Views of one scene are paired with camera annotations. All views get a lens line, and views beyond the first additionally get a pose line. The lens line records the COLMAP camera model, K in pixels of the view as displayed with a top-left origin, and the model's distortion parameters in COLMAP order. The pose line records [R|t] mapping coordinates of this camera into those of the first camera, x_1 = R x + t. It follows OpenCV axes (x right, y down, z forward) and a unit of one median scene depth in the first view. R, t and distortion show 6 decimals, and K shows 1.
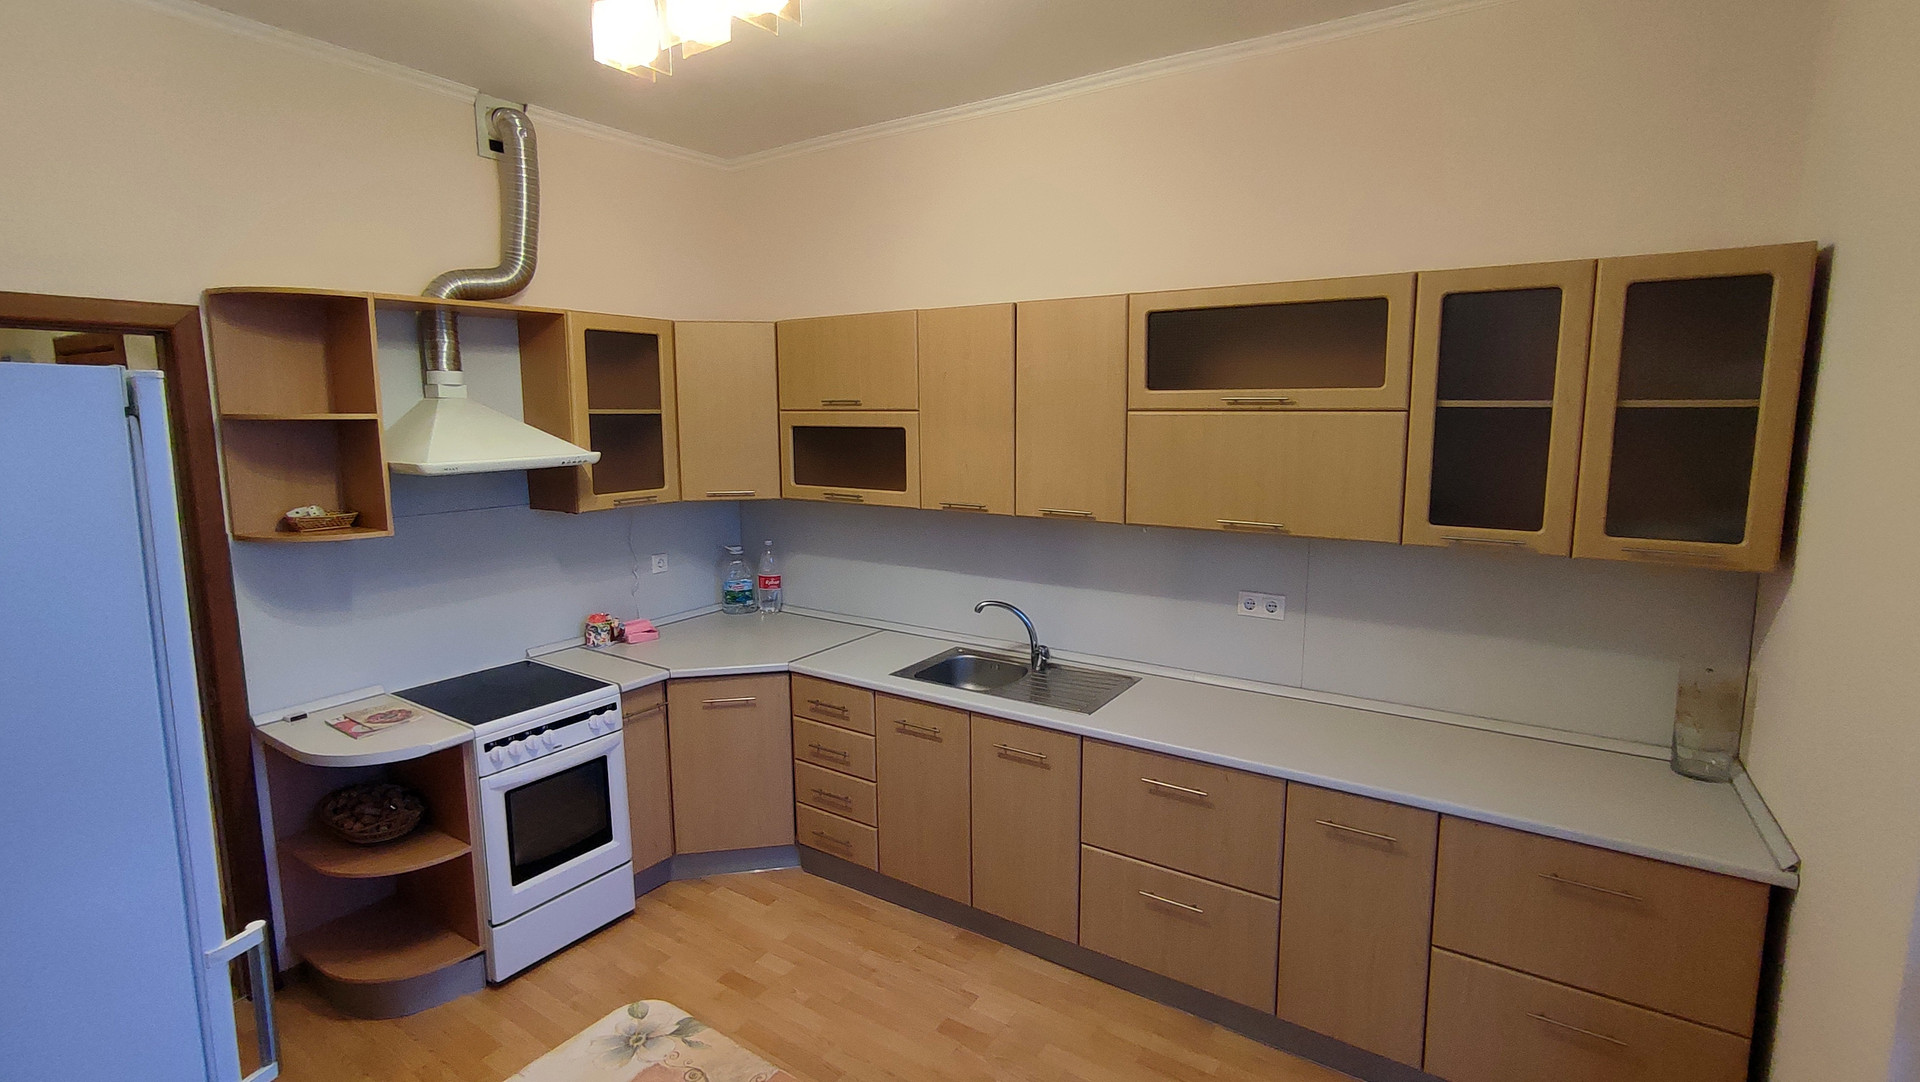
lens RADIAL K [[887.7, 0, 957.0], [0, 887.7, 537.1], [0, 0, 1]] dist [0.002999, 0.001276]
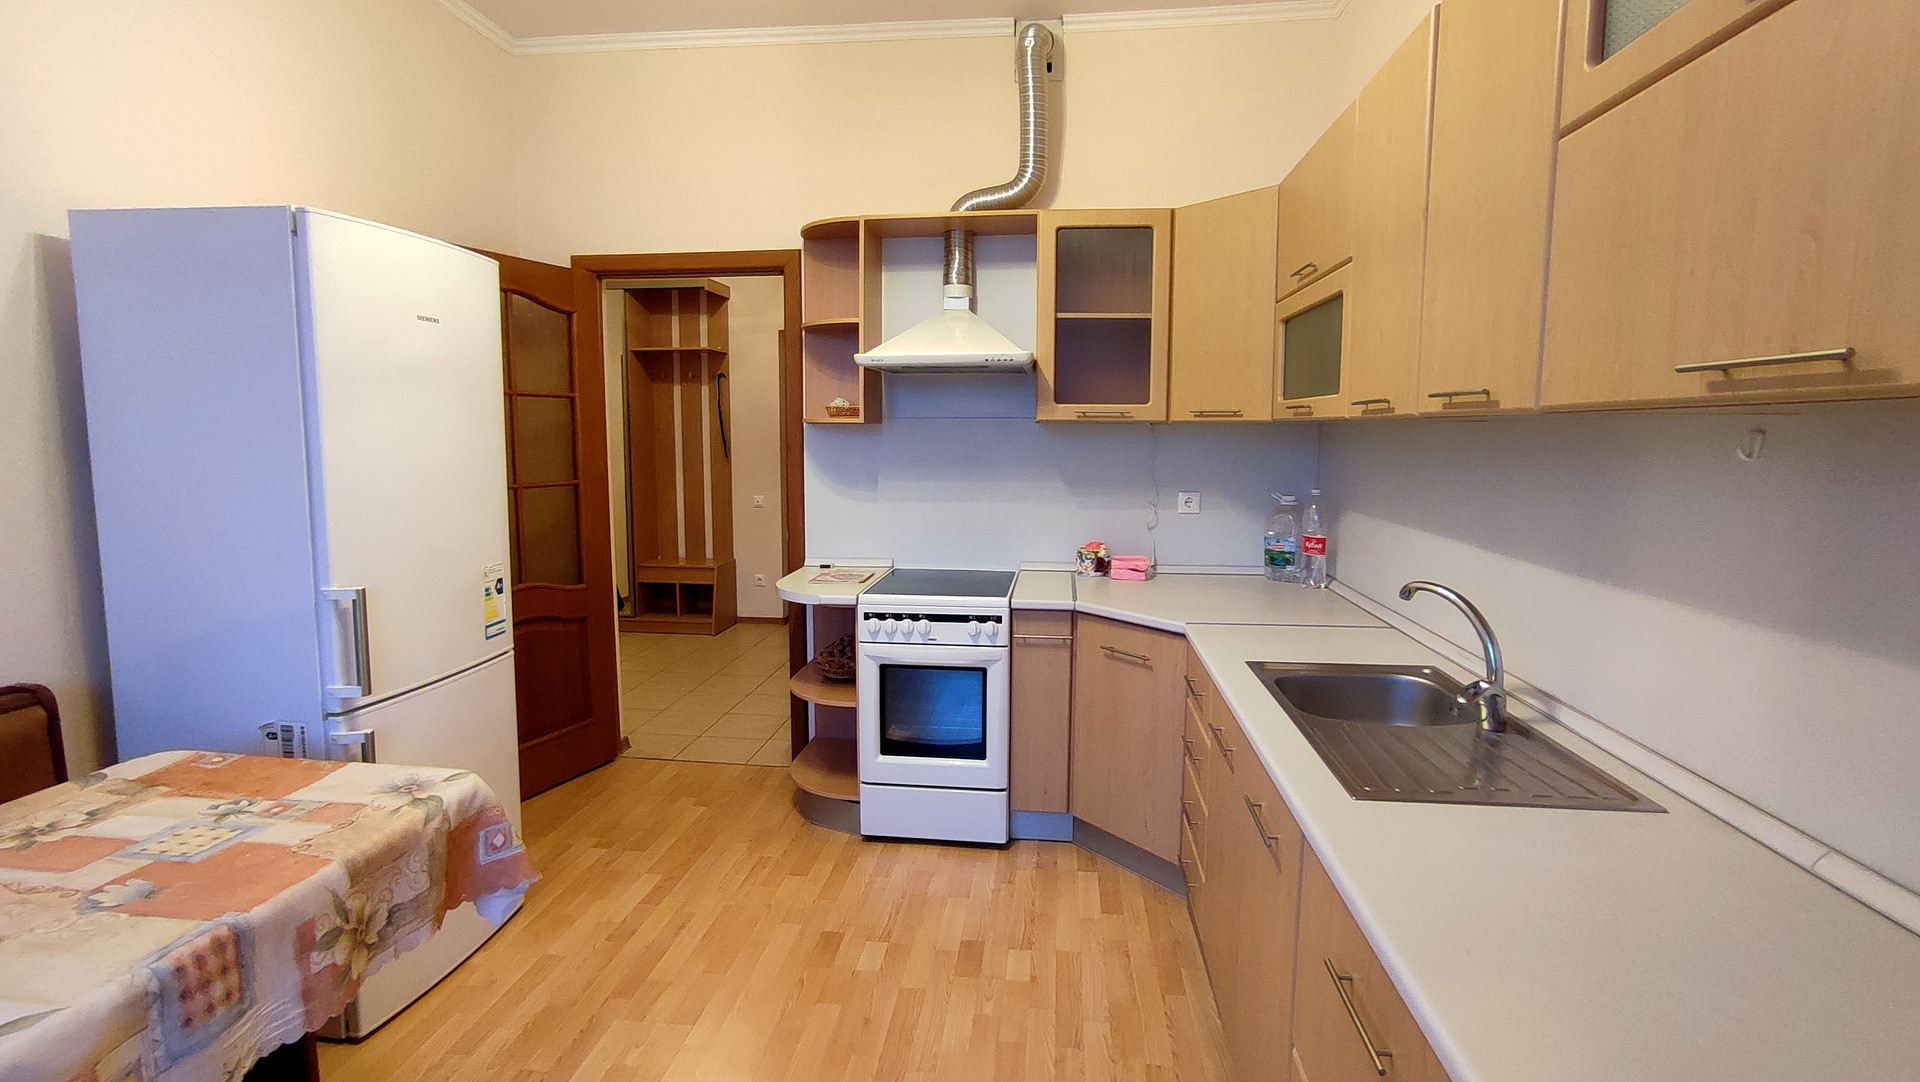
lens RADIAL K [[887.7, 0, 965.2], [0, 887.7, 528.0], [0, 0, 1]] dist [0.002999, 0.001276]
pose [[0.462250, 0.104332, -0.880590, 0.408509], [-0.136328, 0.989610, 0.045685, 0.054828], [0.876207, 0.098932, 0.471671, 0.500408]]
